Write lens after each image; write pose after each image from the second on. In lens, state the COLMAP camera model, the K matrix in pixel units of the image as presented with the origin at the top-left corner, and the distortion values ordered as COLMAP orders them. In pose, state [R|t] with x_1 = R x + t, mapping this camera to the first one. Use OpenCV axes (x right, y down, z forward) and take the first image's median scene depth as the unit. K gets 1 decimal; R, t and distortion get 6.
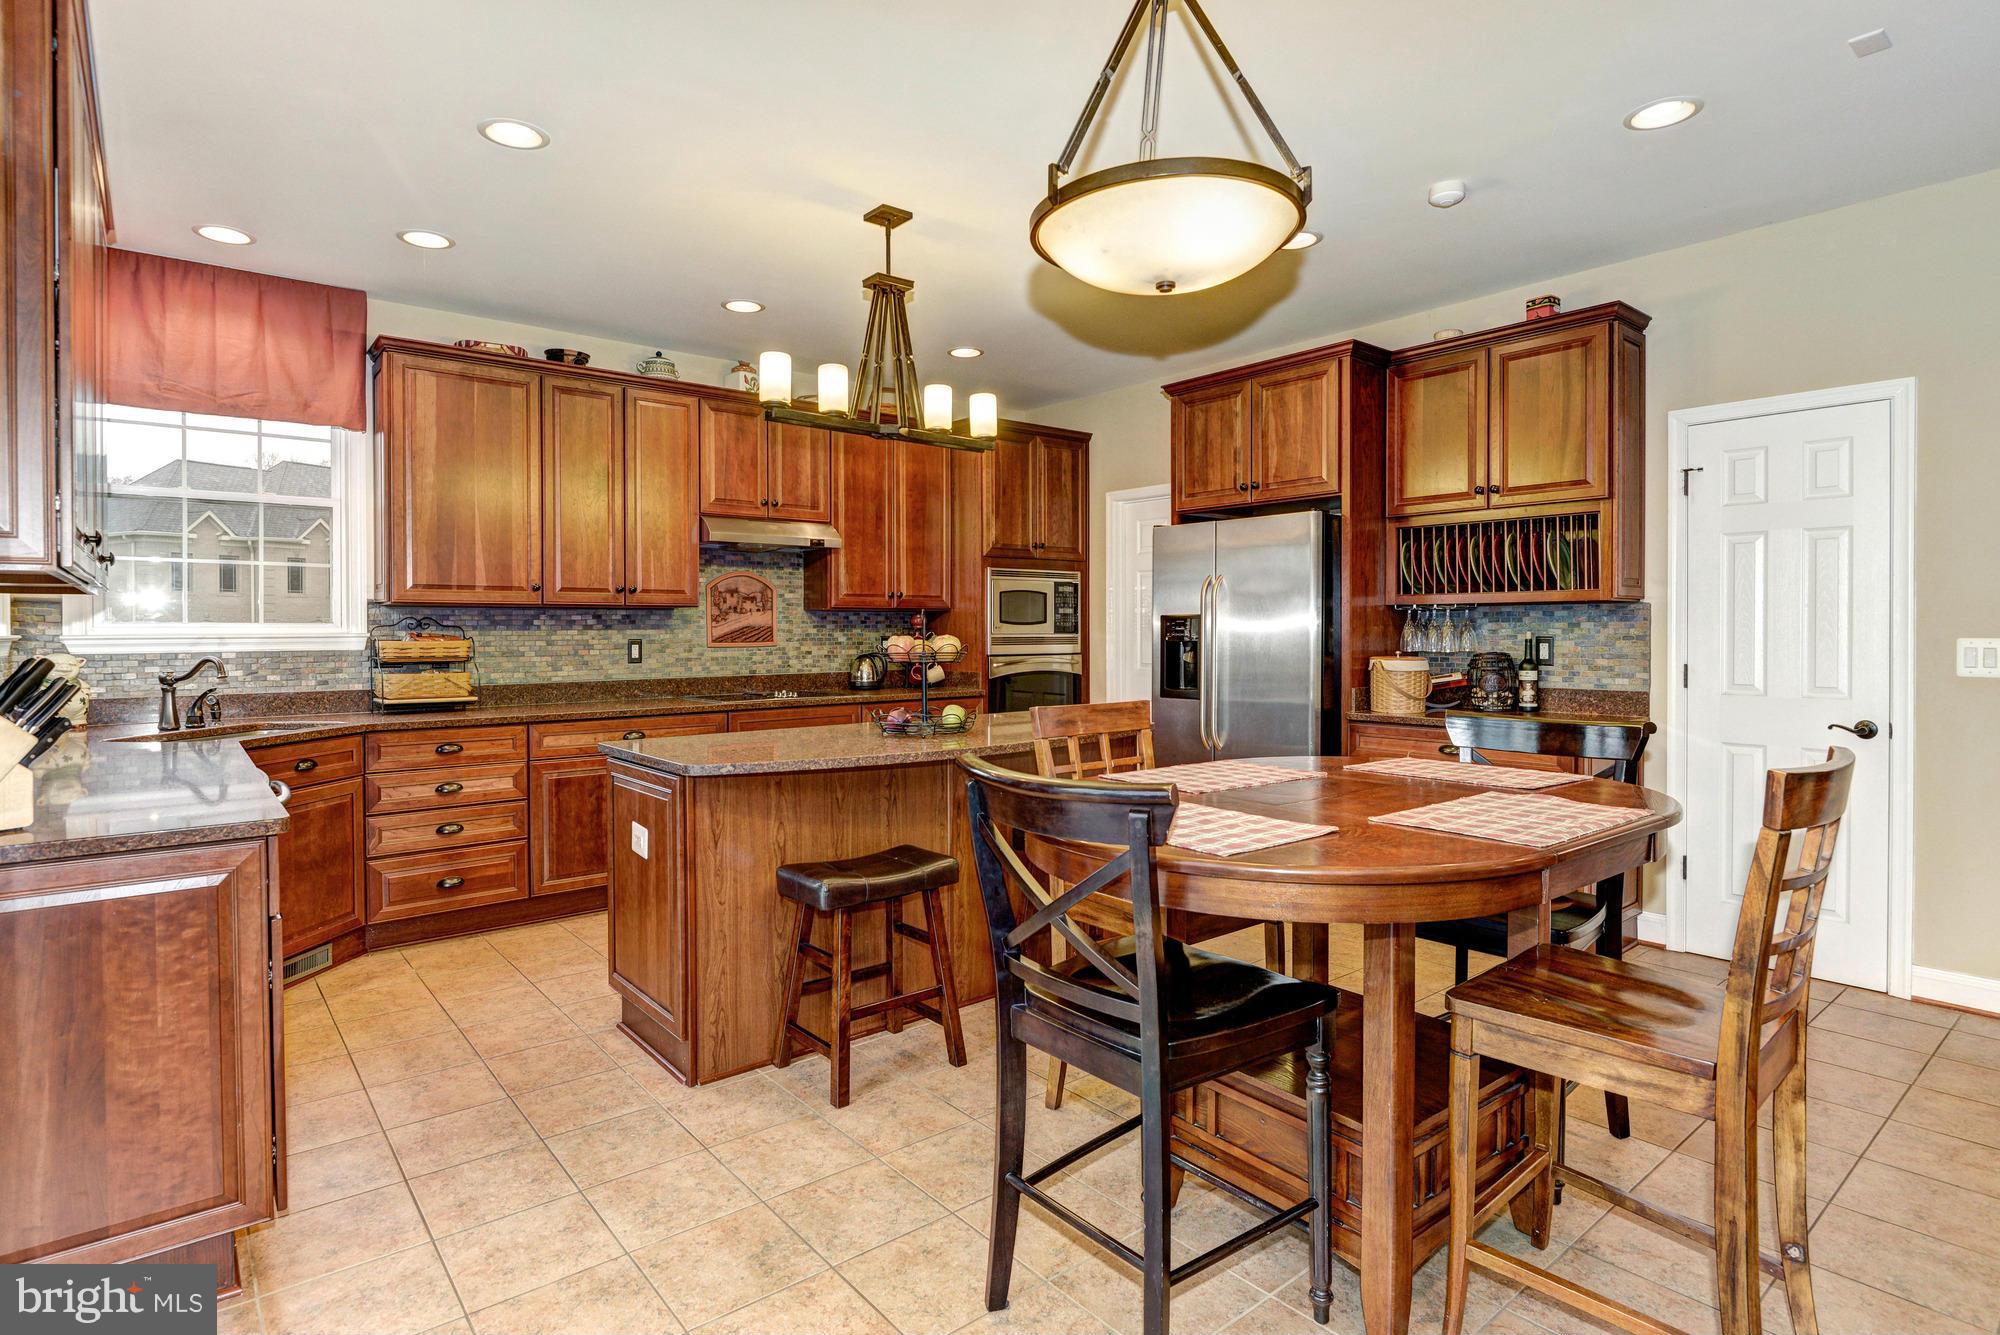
lens RADIAL K [[1004.5, 0, 994.2], [0, 1004.5, 645.7], [0, 0, 1]] dist [0.001406, 0.000106]
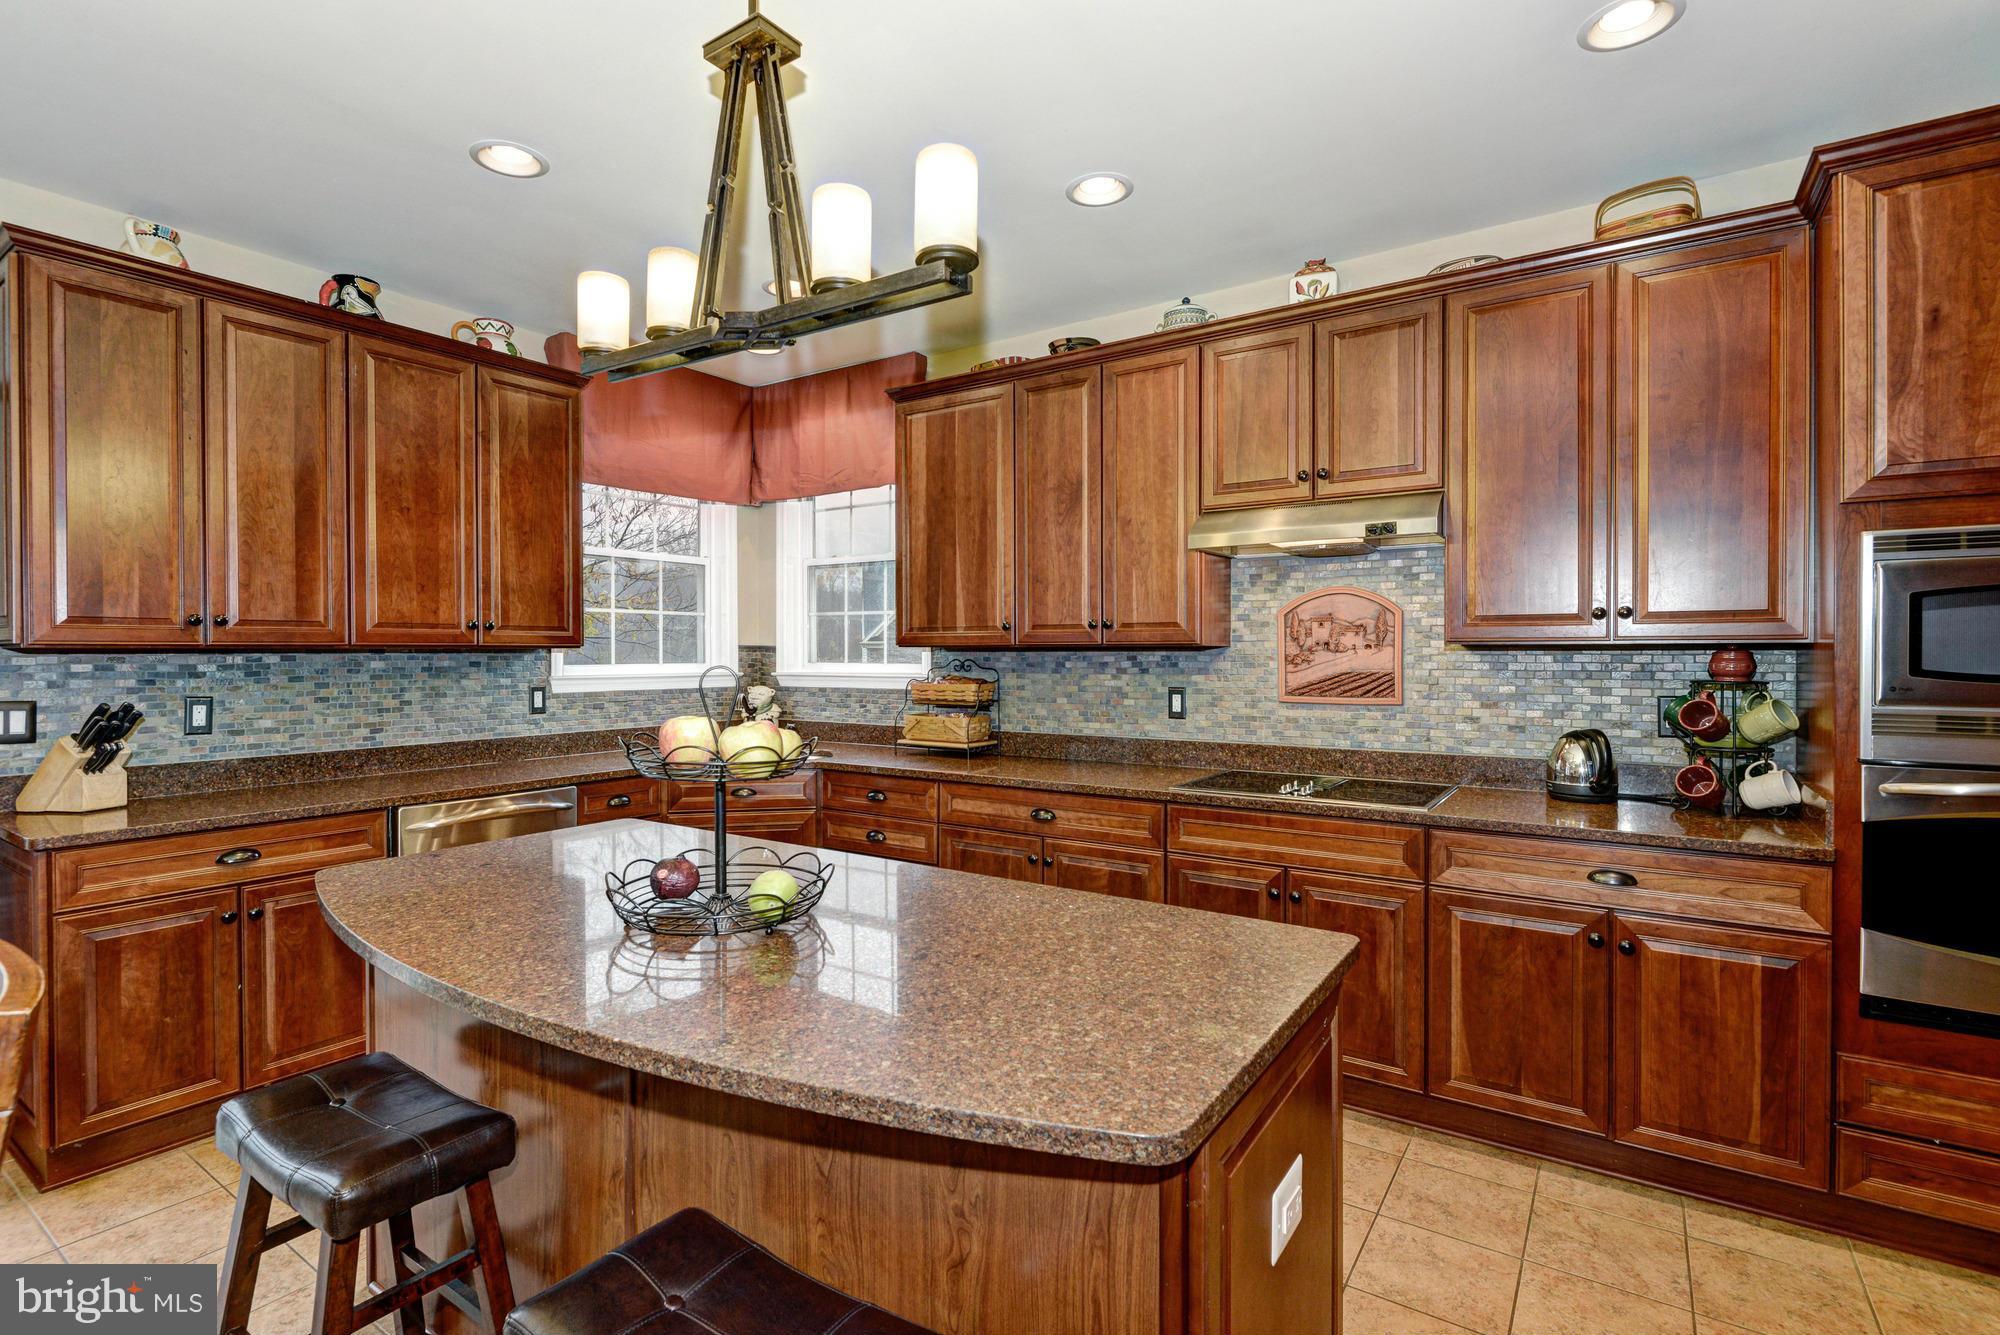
lens RADIAL K [[913.6, 0, 1000.1], [0, 913.6, 671.7], [0, 0, 1]] dist [-0.012588, -0.000105]
pose [[0.273830, 0.023084, -0.961501, 0.271578], [-0.016881, 0.999673, 0.019193, -0.029356], [0.961630, 0.010976, 0.274130, 0.679587]]
